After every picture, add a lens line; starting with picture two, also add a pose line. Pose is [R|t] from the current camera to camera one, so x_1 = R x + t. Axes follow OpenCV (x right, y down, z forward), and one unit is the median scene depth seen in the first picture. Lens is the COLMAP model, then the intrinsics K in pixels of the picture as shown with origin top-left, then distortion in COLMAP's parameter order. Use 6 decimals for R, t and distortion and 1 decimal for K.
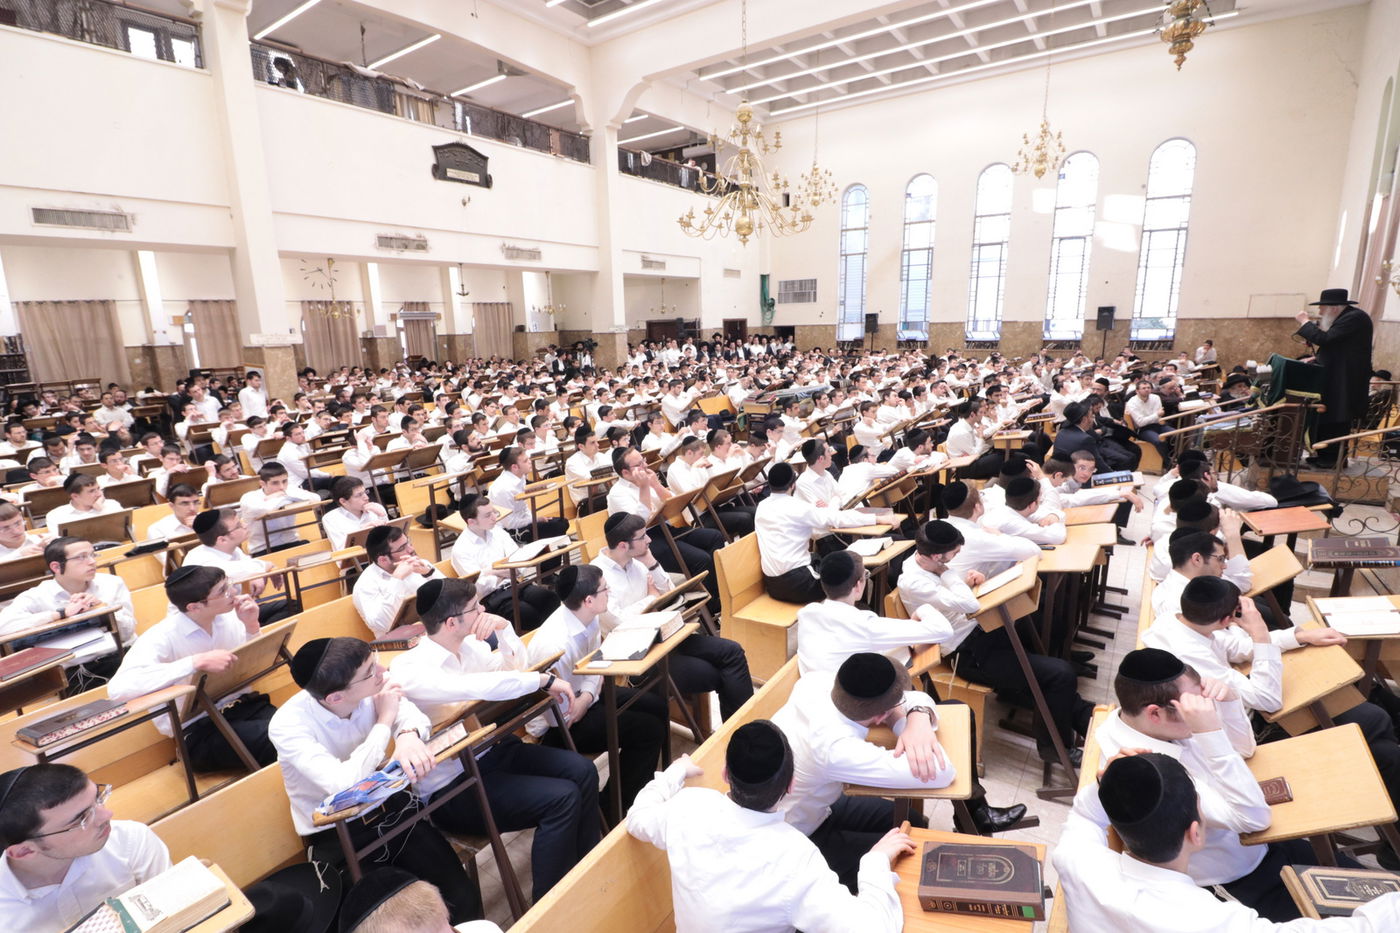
lens RADIAL K [[661.0, 0, 703.7], [0, 661.0, 460.2], [0, 0, 1]] dist [0.005084, 0.000939]
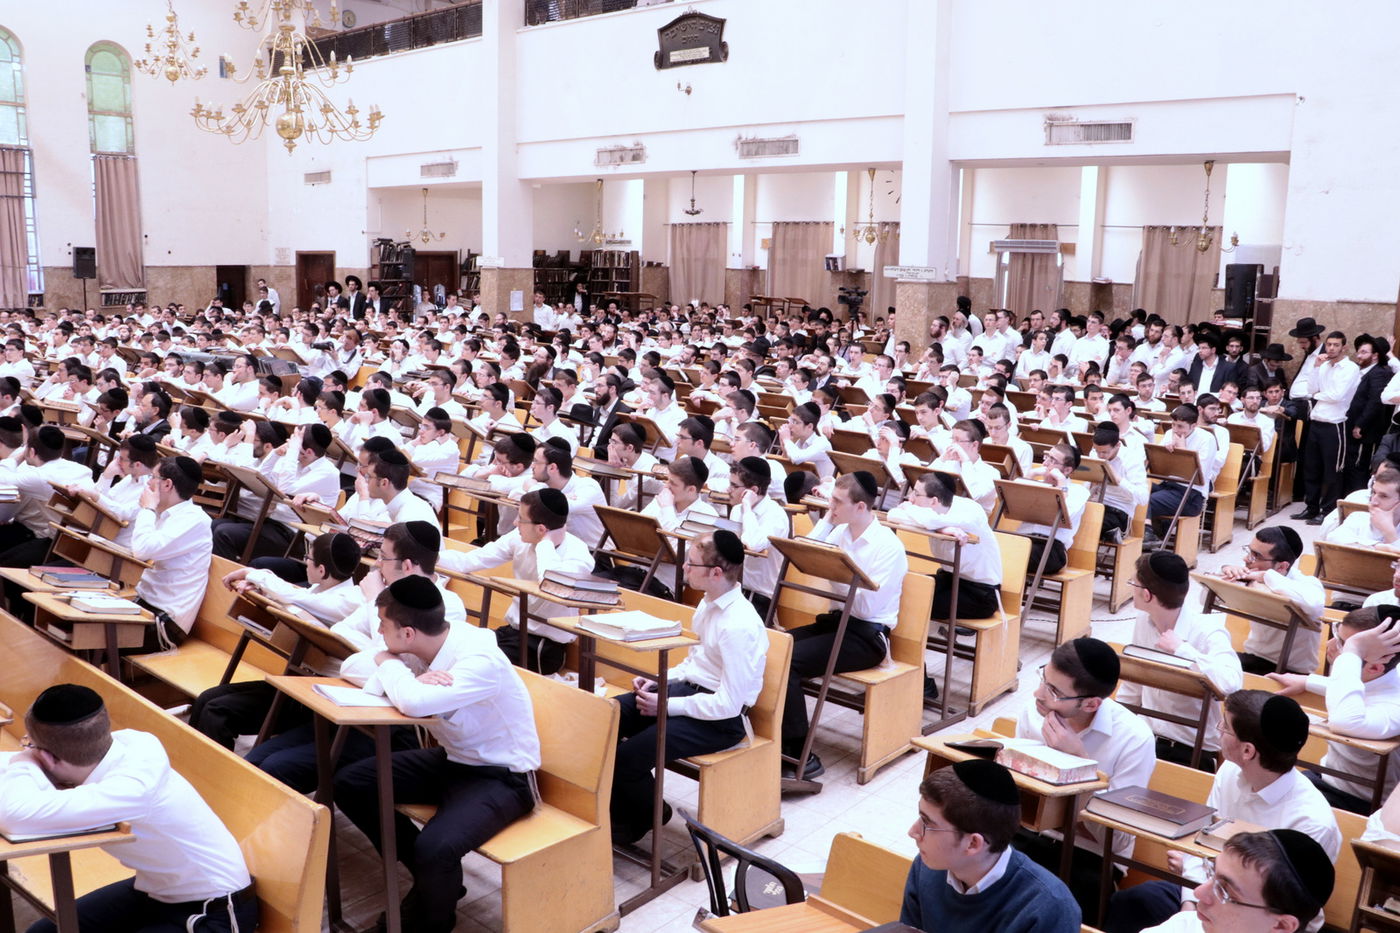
lens RADIAL K [[1125.0, 0, 707.2], [0, 1125.0, 470.6], [0, 0, 1]] dist [-0.056384, -0.002604]
pose [[-0.097387, 0.202129, -0.974505, 0.886156], [-0.228483, 0.948466, 0.219561, -0.245345], [0.968665, 0.244040, -0.046185, 1.100210]]
